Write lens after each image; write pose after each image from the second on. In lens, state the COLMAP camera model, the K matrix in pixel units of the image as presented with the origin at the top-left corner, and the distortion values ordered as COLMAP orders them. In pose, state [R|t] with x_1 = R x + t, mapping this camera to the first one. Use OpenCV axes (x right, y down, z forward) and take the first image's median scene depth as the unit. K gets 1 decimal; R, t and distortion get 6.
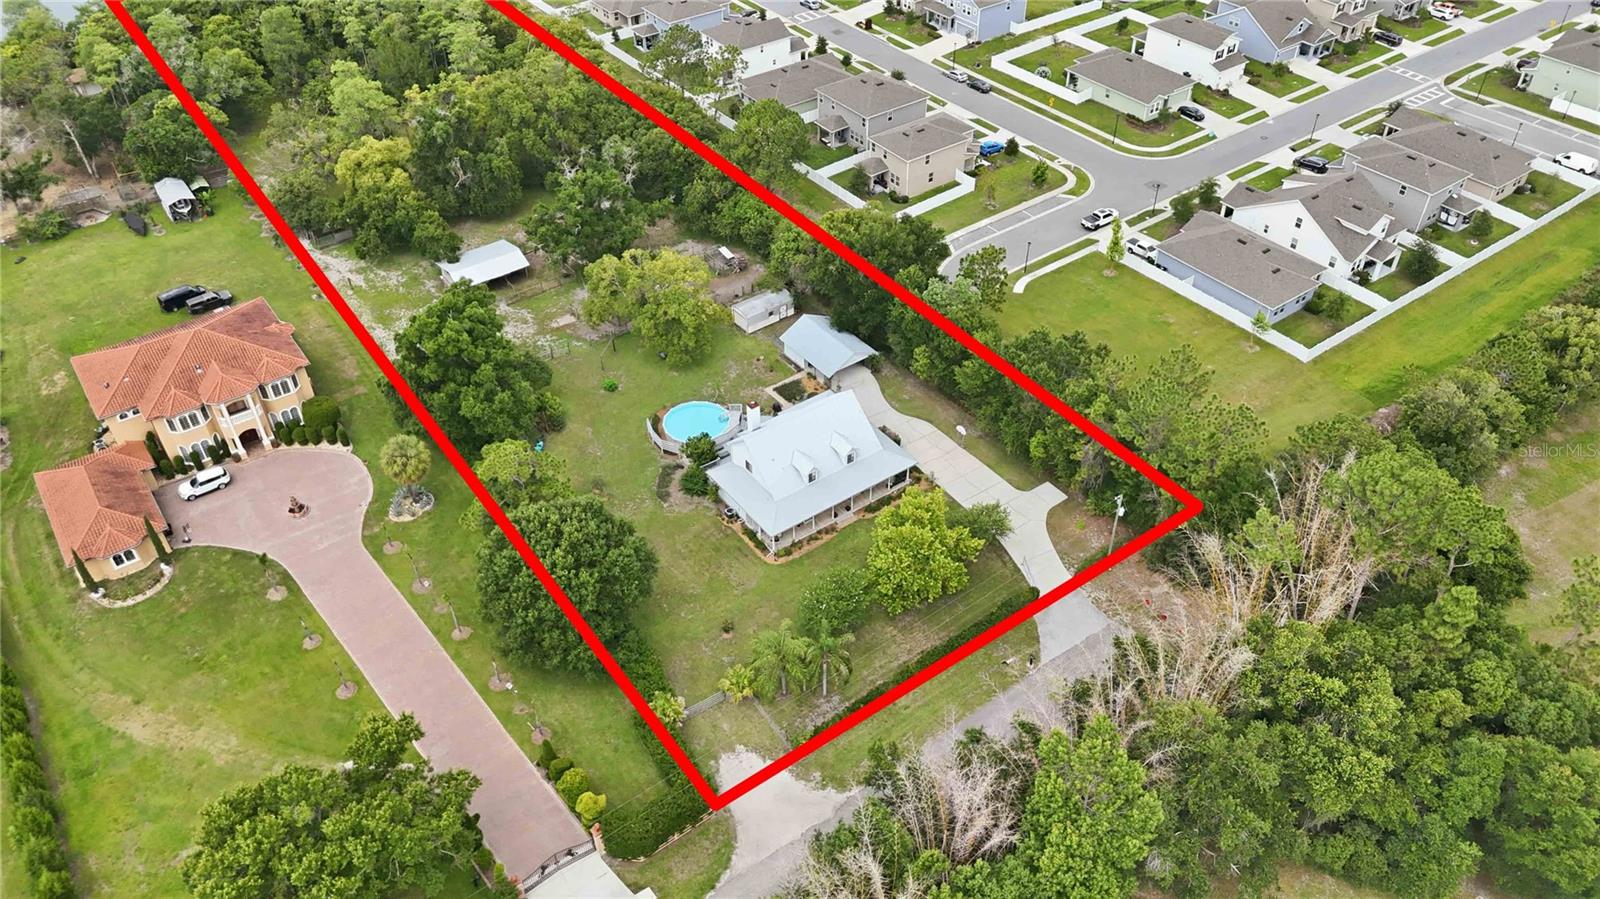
lens RADIAL K [[1178.3, 0, 803.8], [0, 1178.3, 444.5], [0, 0, 1]] dist [0.059823, -0.067852]
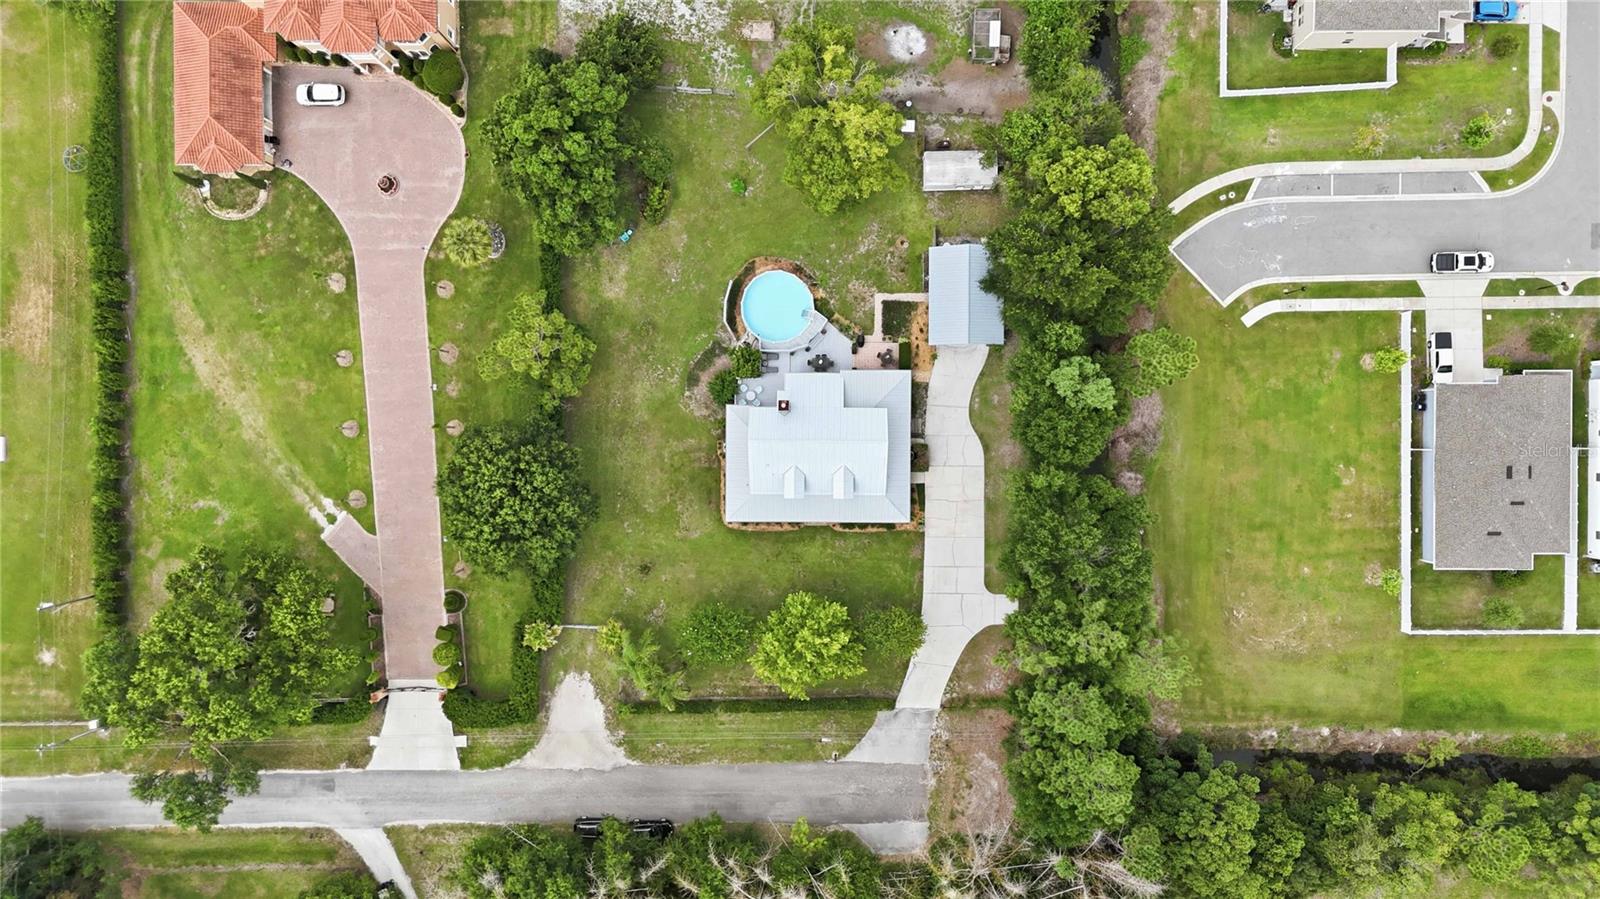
lens RADIAL K [[1178.3, 0, 803.8], [0, 1178.3, 444.5], [0, 0, 1]] dist [0.059823, -0.067852]
pose [[0.805627, 0.592413, 0.003504, -0.014224], [-0.375970, 0.506695, 0.775826, -0.703376], [0.457834, -0.626344, 0.630937, 0.366734]]
